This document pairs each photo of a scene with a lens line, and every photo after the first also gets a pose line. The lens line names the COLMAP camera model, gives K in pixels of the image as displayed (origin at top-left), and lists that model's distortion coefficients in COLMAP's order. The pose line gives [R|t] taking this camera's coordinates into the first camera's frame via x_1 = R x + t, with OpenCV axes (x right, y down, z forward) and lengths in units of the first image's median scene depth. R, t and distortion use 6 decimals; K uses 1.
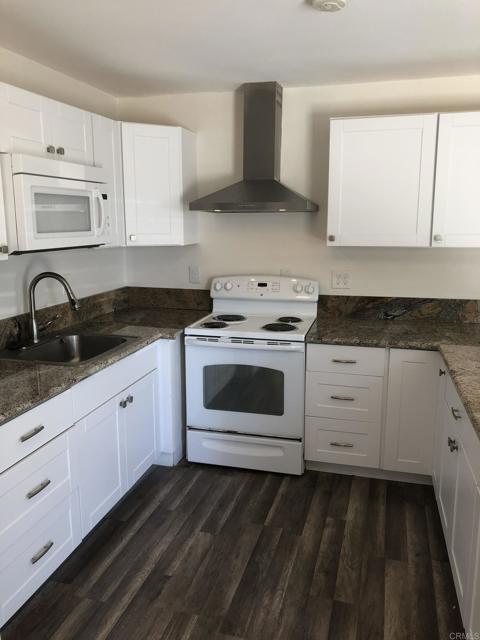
lens RADIAL K [[533.5, 0, 241.7], [0, 533.5, 317.1], [0, 0, 1]] dist [0.039405, -0.040204]
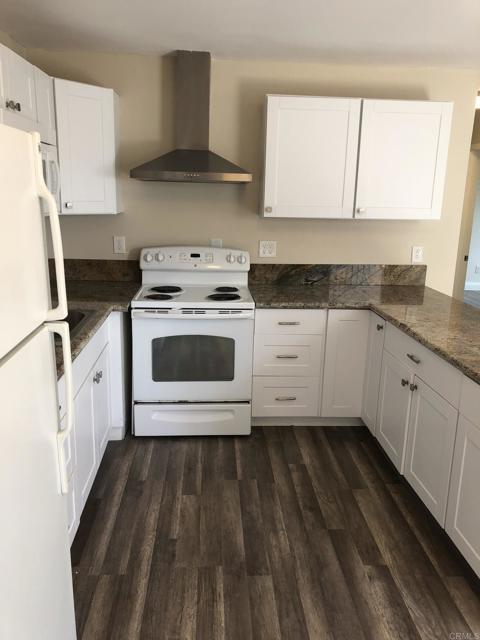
lens RADIAL K [[533.5, 0, 241.0], [0, 533.5, 318.6], [0, 0, 1]] dist [0.039405, -0.040204]
pose [[0.939995, -0.054247, 0.336849, -0.268376], [0.036047, 0.997544, 0.060056, 0.003372], [-0.339279, -0.044310, 0.939642, 0.008536]]
